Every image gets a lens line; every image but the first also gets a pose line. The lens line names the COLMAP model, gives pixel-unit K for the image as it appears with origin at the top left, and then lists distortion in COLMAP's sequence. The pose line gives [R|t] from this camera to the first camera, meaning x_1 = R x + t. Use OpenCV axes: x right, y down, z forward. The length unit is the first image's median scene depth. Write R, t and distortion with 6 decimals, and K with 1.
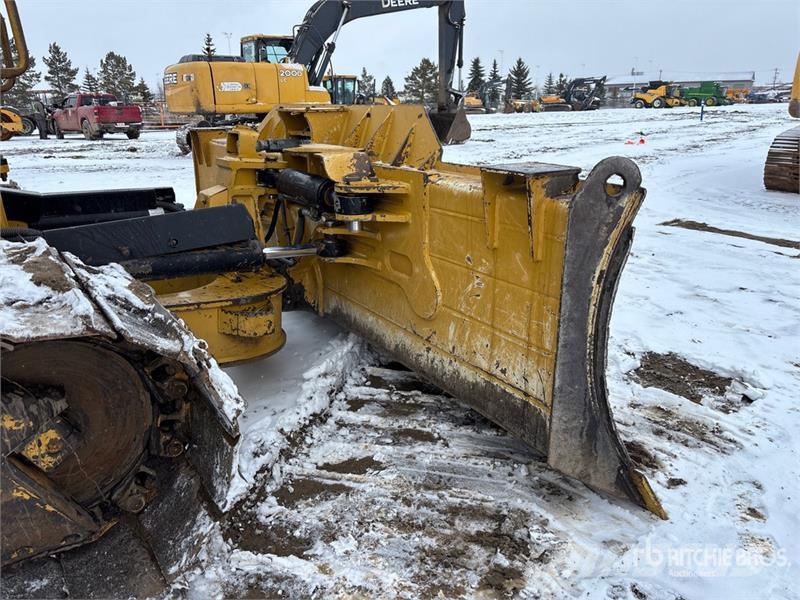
lens RADIAL K [[593.5, 0, 397.9], [0, 593.5, 298.3], [0, 0, 1]] dist [0.067616, -0.074916]
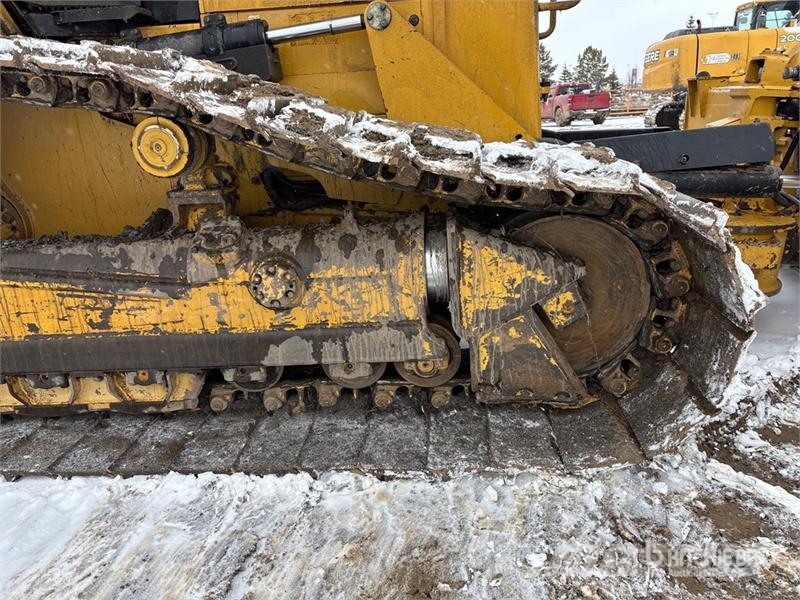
lens RADIAL K [[593.5, 0, 397.9], [0, 593.5, 298.3], [0, 0, 1]] dist [0.067616, -0.074916]
pose [[0.762796, 0.159631, -0.626626, -0.081708], [-0.152979, 0.986091, 0.064981, 0.157399], [0.628284, 0.046294, 0.776606, -0.071932]]
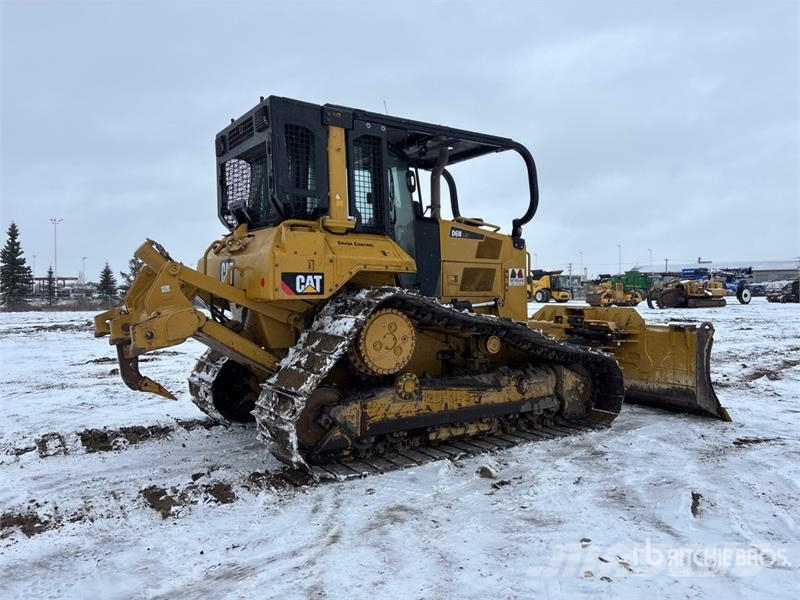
lens RADIAL K [[608.1, 0, 396.5], [0, 608.1, 295.4], [0, 0, 1]] dist [0.124360, -0.189546]
pose [[0.999421, 0.017738, -0.029023, -1.364079], [-0.025678, 0.953029, -0.301789, 0.745175], [0.022307, 0.302359, 0.952933, -2.594601]]
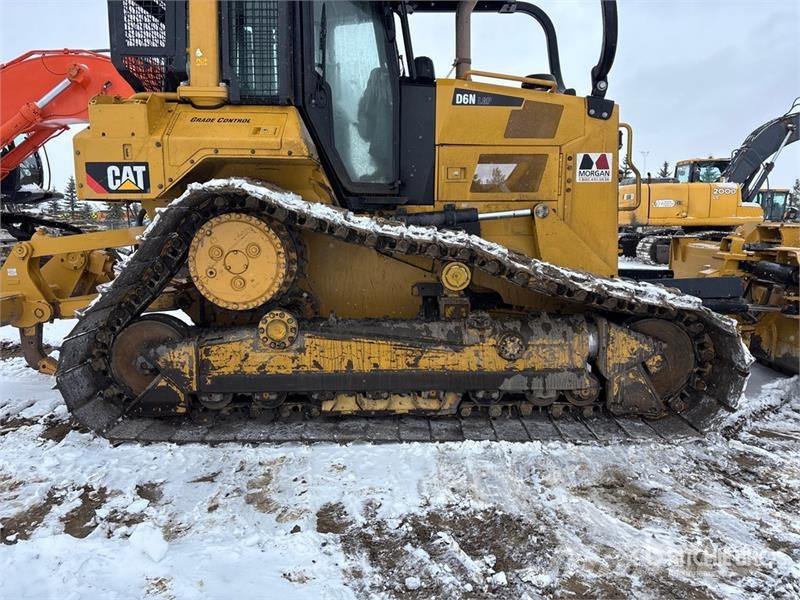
lens RADIAL K [[601.4, 0, 400.0], [0, 601.4, 300.0], [0, 0, 1]] dist [0.062550, -0.070003]
pose [[0.814407, 0.090953, -0.573122, -0.044657], [-0.189610, 0.975139, -0.114685, 0.360230], [0.548442, 0.202070, 0.811405, -1.172814]]
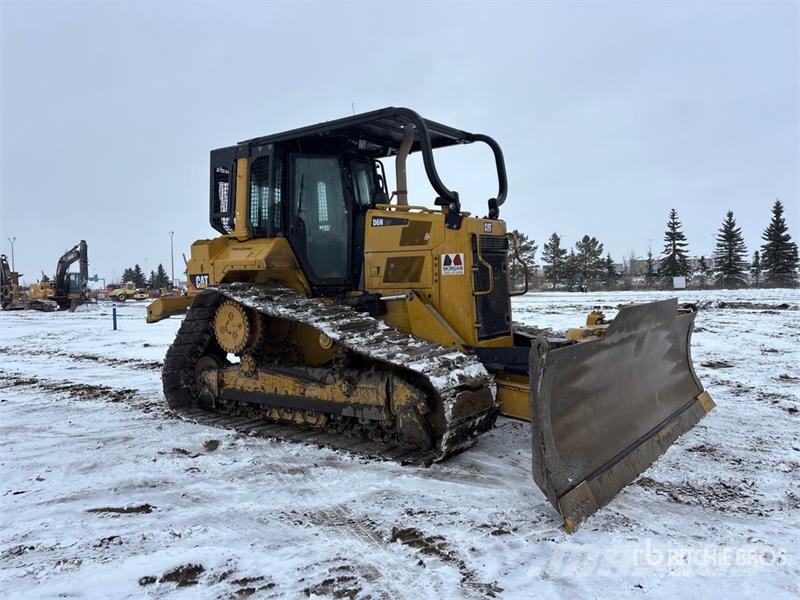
lens RADIAL K [[593.5, 0, 397.9], [0, 593.5, 298.3], [0, 0, 1]] dist [0.067616, -0.074916]
pose [[0.318202, 0.042482, -0.947071, 1.874567], [-0.273233, 0.960714, -0.048709, -0.103254], [0.907795, 0.274270, 0.317309, -0.254383]]
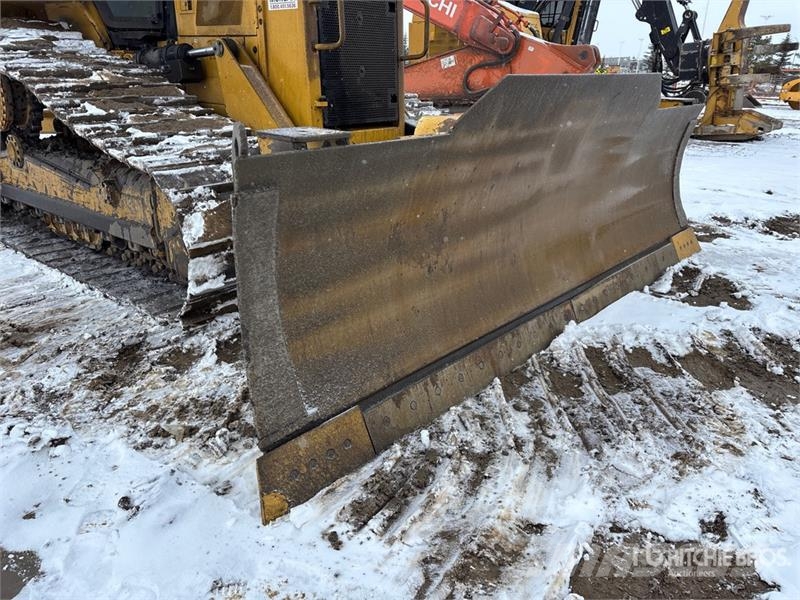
lens RADIAL K [[591.1, 0, 359.2], [0, 591.1, 313.3], [0, 0, 1]] dist [0.040173, -0.073642]
pose [[0.224282, 0.400914, -0.888237, 1.112274], [-0.323261, 0.890458, 0.320292, -0.270328], [0.919347, 0.215297, 0.329314, 0.694946]]
